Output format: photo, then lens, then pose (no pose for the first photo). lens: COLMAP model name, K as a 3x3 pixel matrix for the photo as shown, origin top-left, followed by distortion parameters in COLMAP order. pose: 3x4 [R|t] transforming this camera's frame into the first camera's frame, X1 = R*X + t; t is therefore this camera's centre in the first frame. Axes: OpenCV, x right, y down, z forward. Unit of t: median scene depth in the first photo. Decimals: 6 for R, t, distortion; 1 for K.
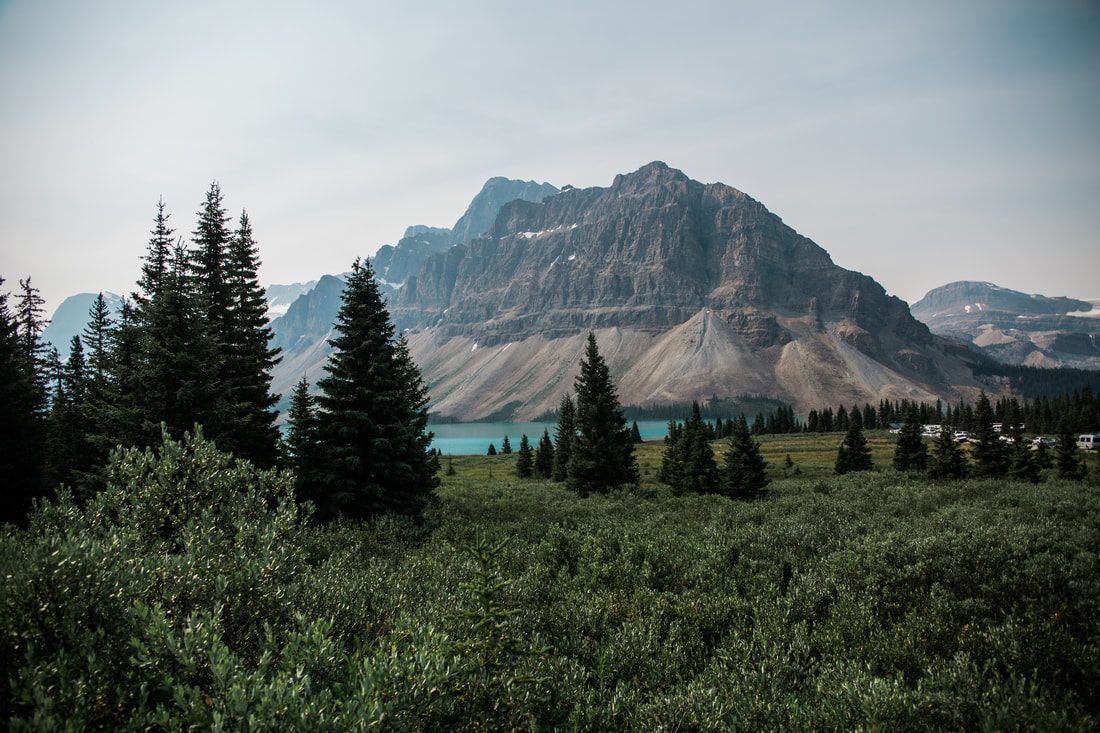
lens RADIAL K [[778.9, 0, 550.0], [0, 778.9, 366.5], [0, 0, 1]] dist [-0.096229, 0.064637]
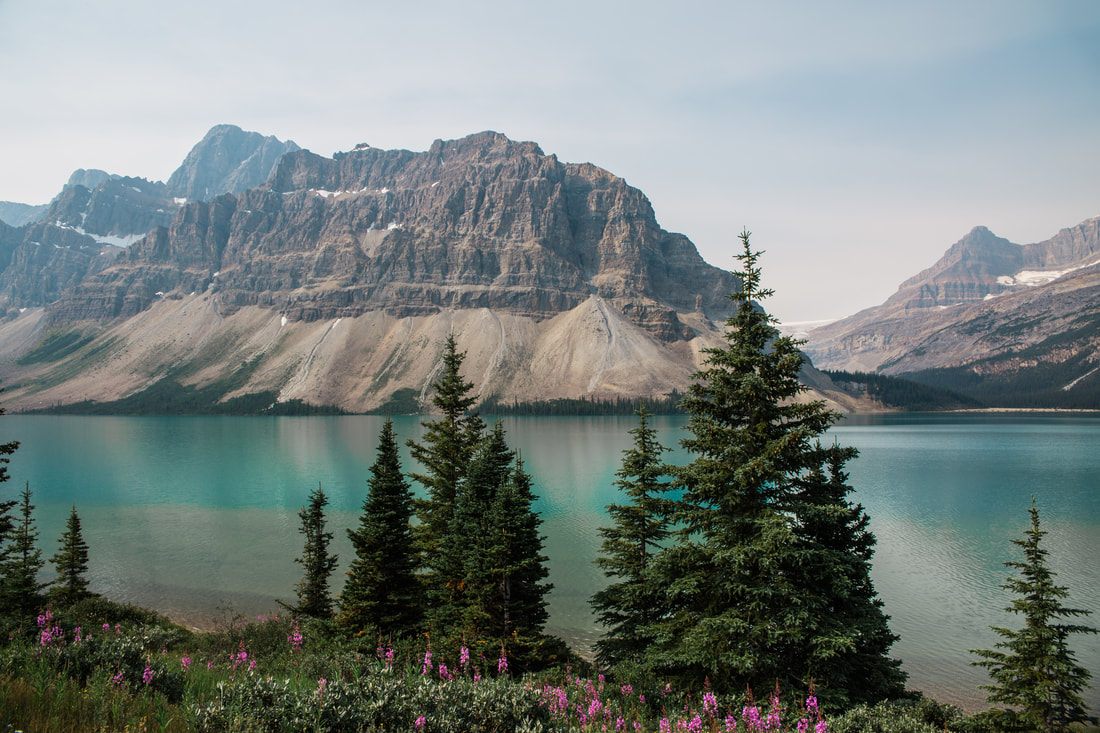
lens RADIAL K [[778.9, 0, 550.0], [0, 778.9, 366.5], [0, 0, 1]] dist [-0.096229, 0.064637]
pose [[0.885280, 0.049763, 0.462388, -0.236831], [-0.048684, 0.998712, -0.014273, 0.021250], [-0.462503, -0.009875, 0.886563, 0.192402]]
